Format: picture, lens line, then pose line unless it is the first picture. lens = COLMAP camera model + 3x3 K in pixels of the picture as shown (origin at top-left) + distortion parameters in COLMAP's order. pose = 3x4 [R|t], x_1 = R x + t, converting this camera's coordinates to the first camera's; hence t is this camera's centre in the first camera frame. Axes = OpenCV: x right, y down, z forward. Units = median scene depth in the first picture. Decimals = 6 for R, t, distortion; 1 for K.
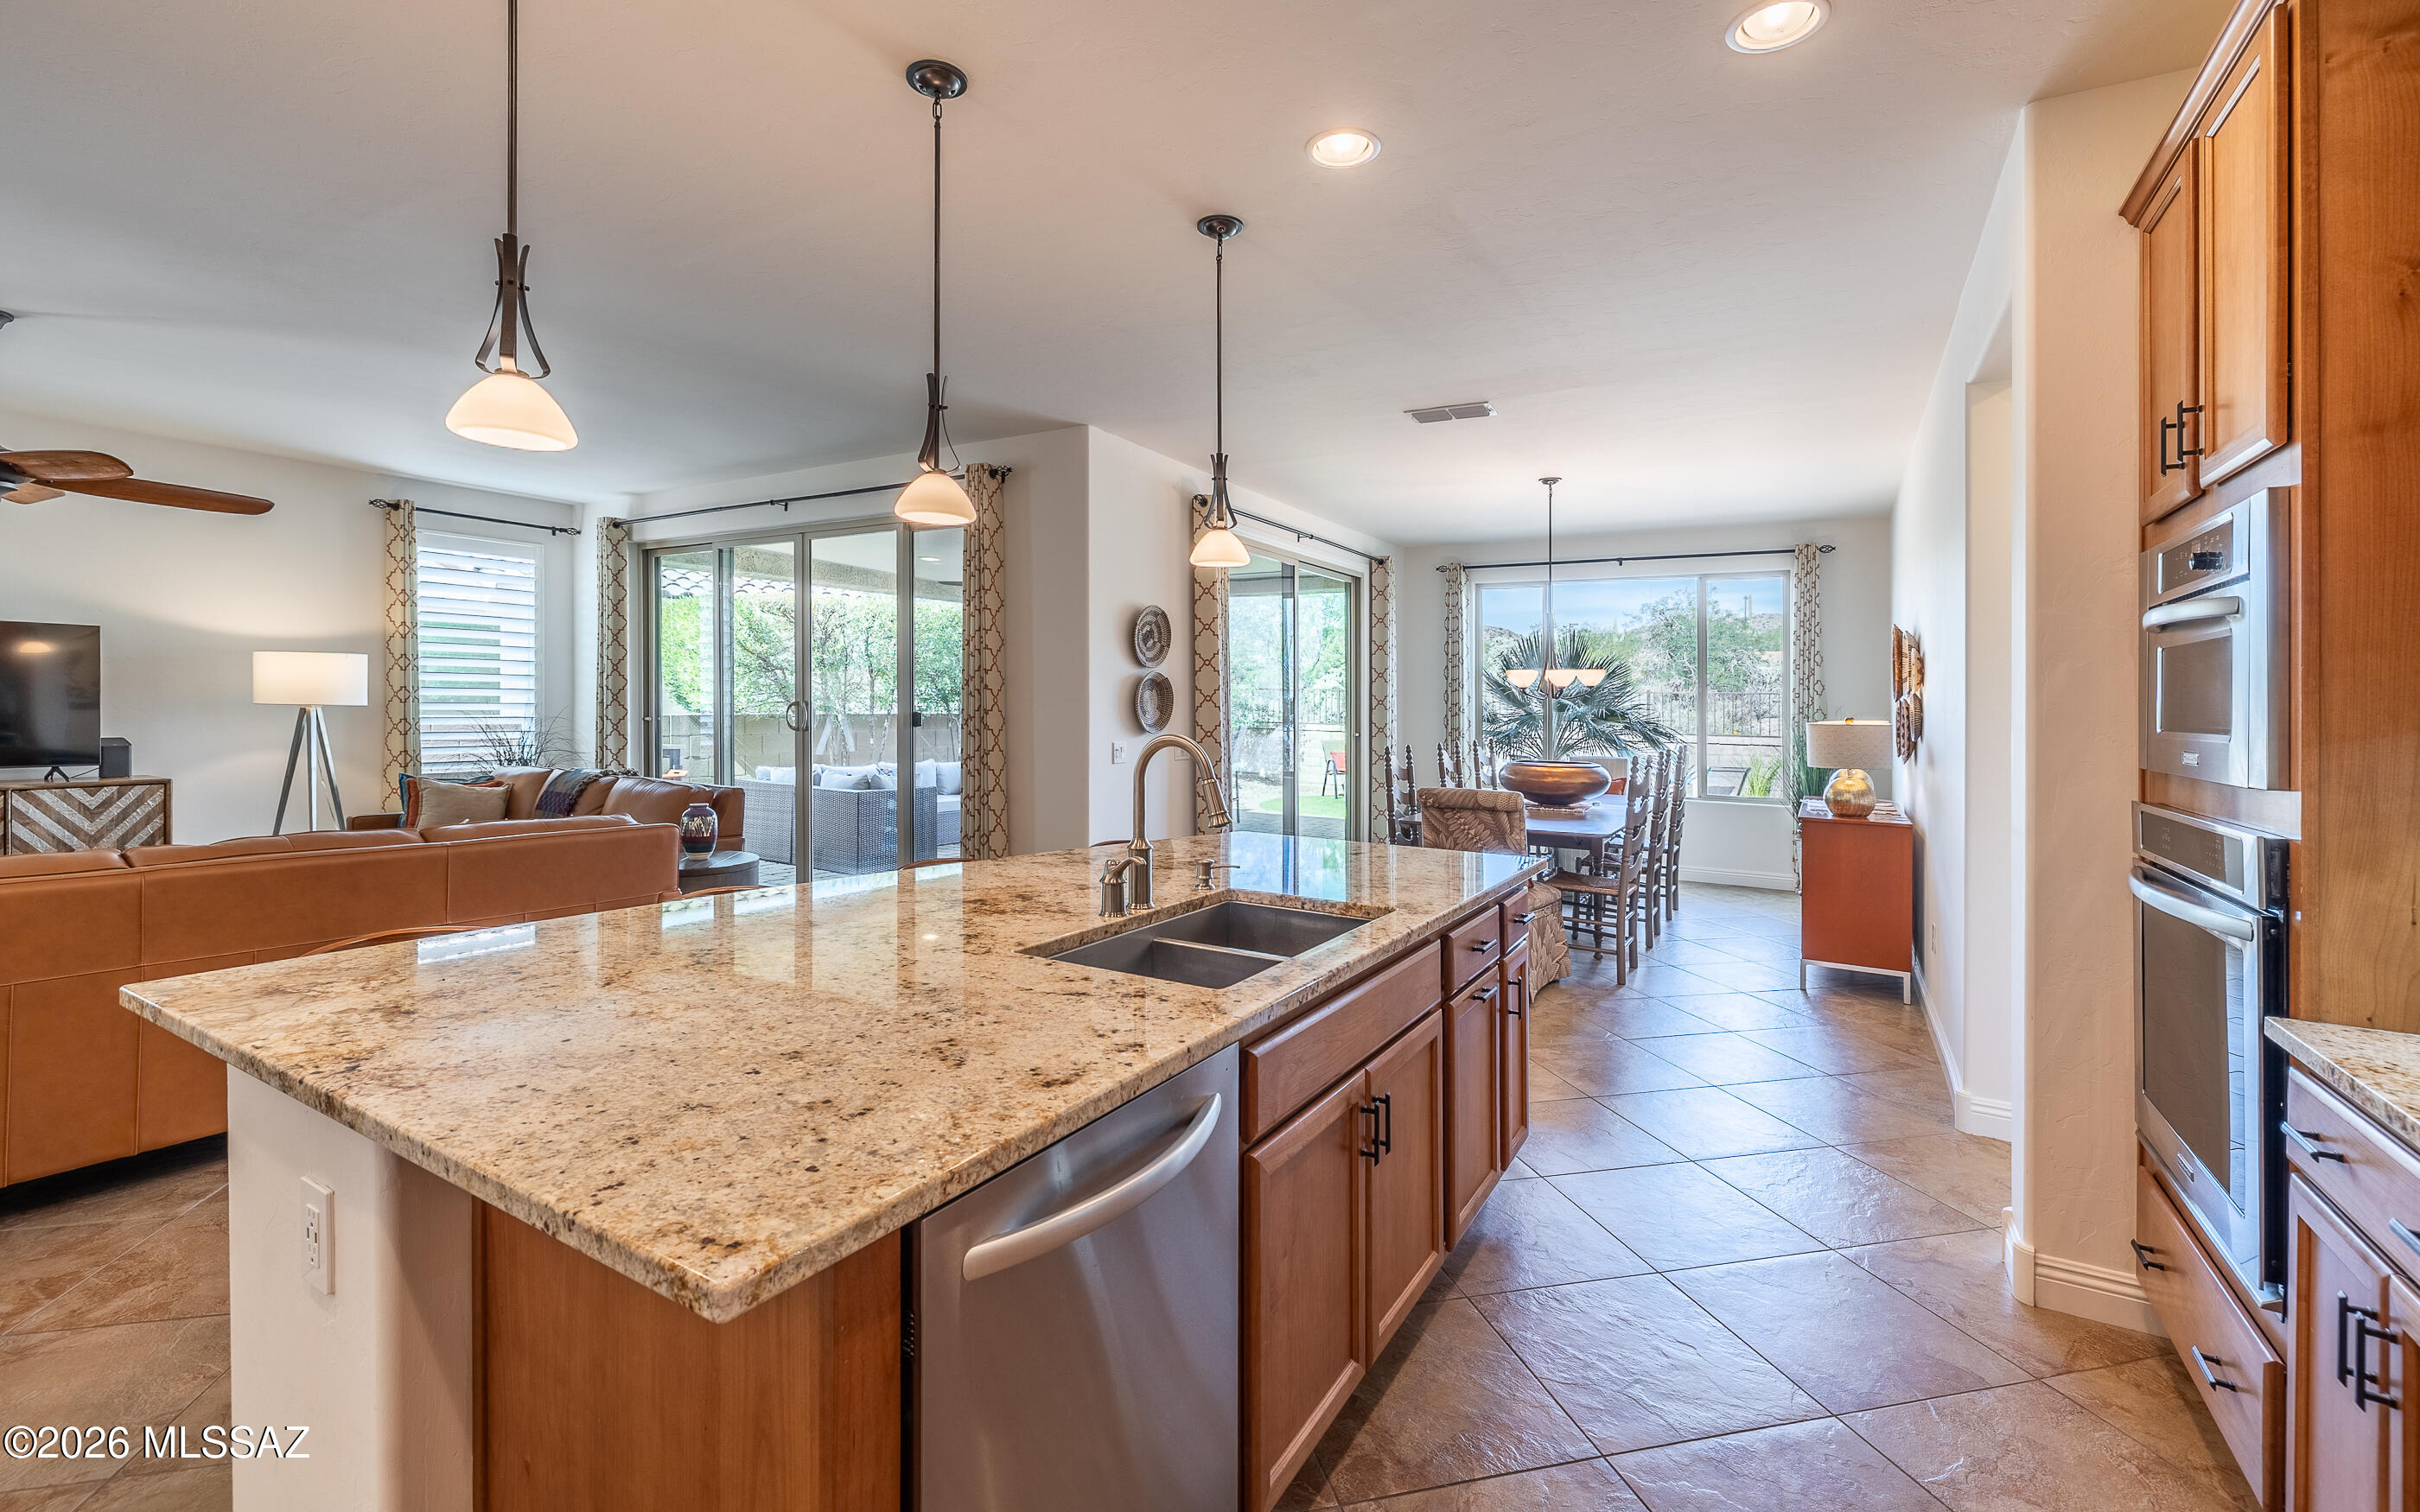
lens RADIAL K [[1028.7, 0, 1213.6], [0, 1028.7, 692.8], [0, 0, 1]] dist [0.001985, 0.000081]
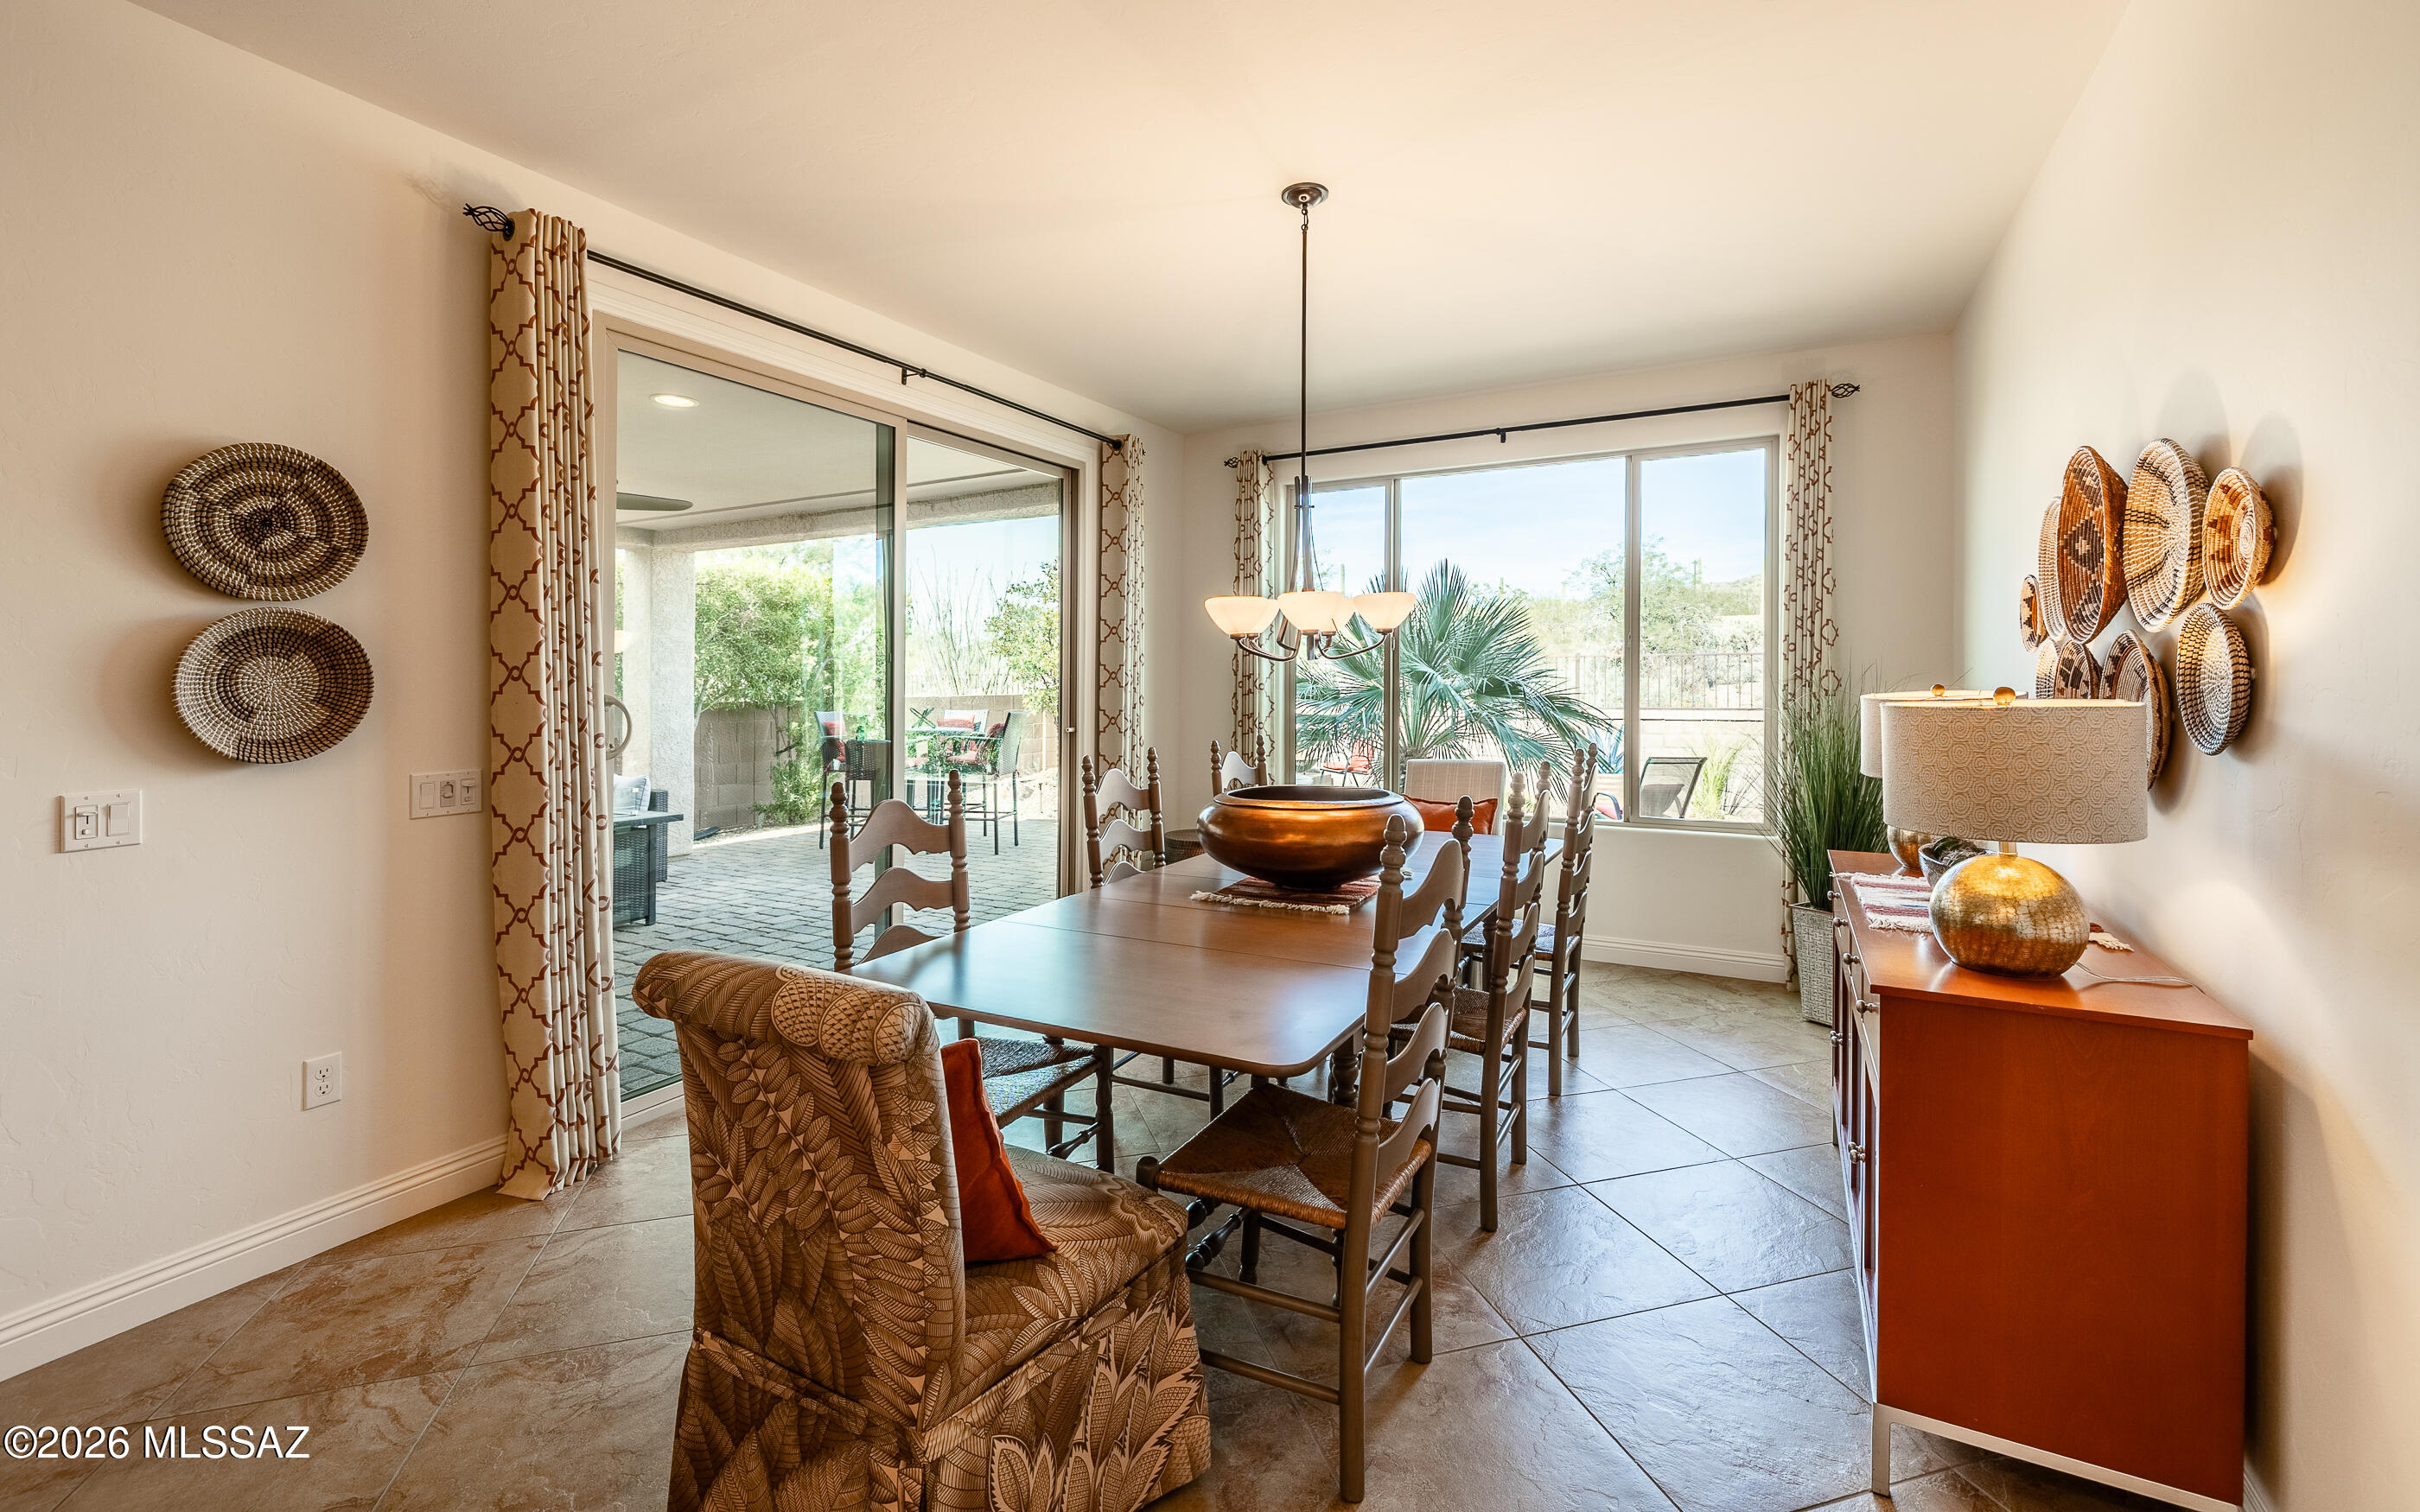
lens RADIAL K [[1037.1, 0, 1208.2], [0, 1037.1, 739.0], [0, 0, 1]] dist [-0.000111, -0.000063]
pose [[0.998928, -0.024786, 0.039094, 0.202489], [0.022162, 0.997561, 0.066191, 0.007656], [-0.040639, -0.065254, 0.997041, 0.402581]]
